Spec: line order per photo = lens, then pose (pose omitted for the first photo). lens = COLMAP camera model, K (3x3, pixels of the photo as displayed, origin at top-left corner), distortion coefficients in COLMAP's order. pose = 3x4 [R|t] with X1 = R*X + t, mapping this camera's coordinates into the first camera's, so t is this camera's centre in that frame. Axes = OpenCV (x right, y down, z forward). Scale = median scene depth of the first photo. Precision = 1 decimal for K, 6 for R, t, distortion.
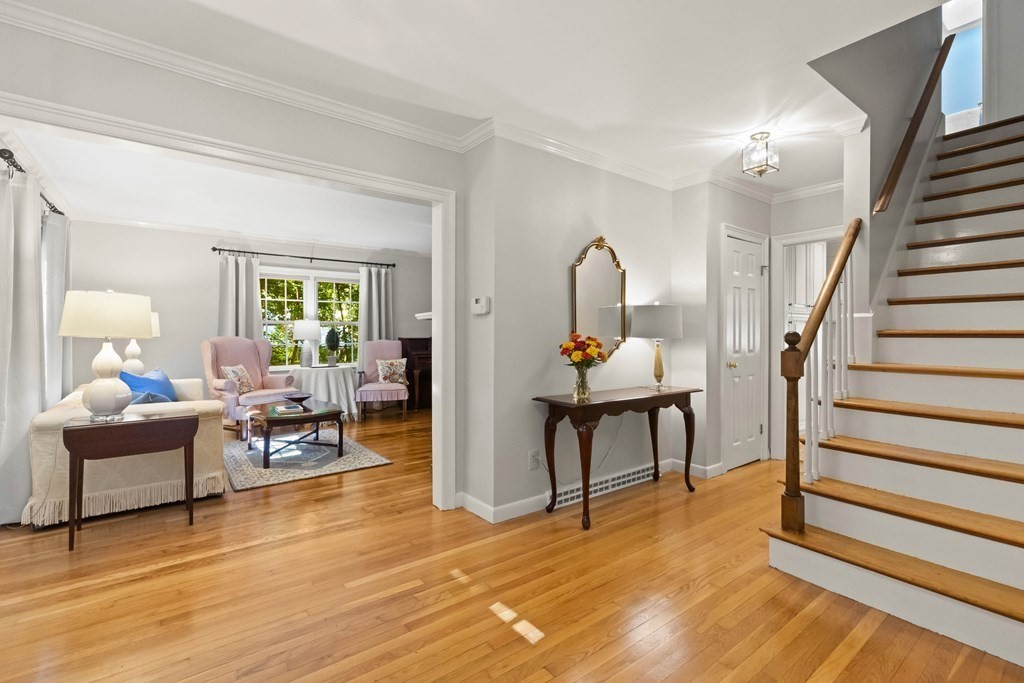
lens RADIAL K [[462.8, 0, 515.9], [0, 462.8, 328.8], [0, 0, 1]] dist [0.000228, 0.000304]
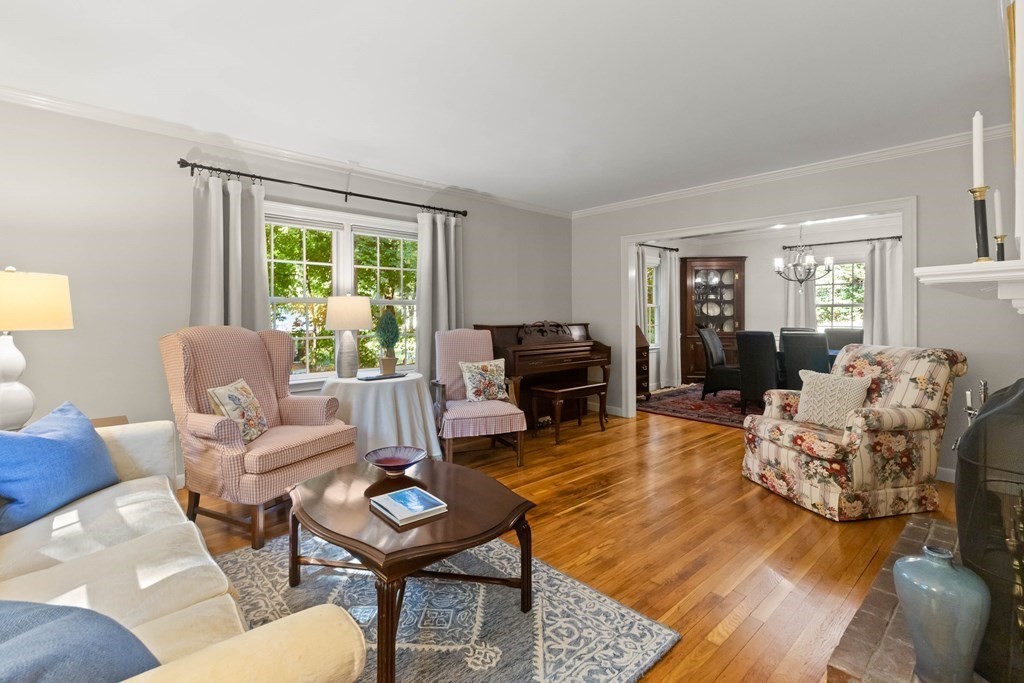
lens RADIAL K [[472.3, 0, 515.9], [0, 472.3, 308.9], [0, 0, 1]] dist [0.001120, -0.000143]
pose [[0.995991, -0.001590, 0.089435, -0.300527], [0.001733, 0.999997, -0.001522, -0.001953], [-0.089432, 0.001671, 0.995992, 0.398848]]
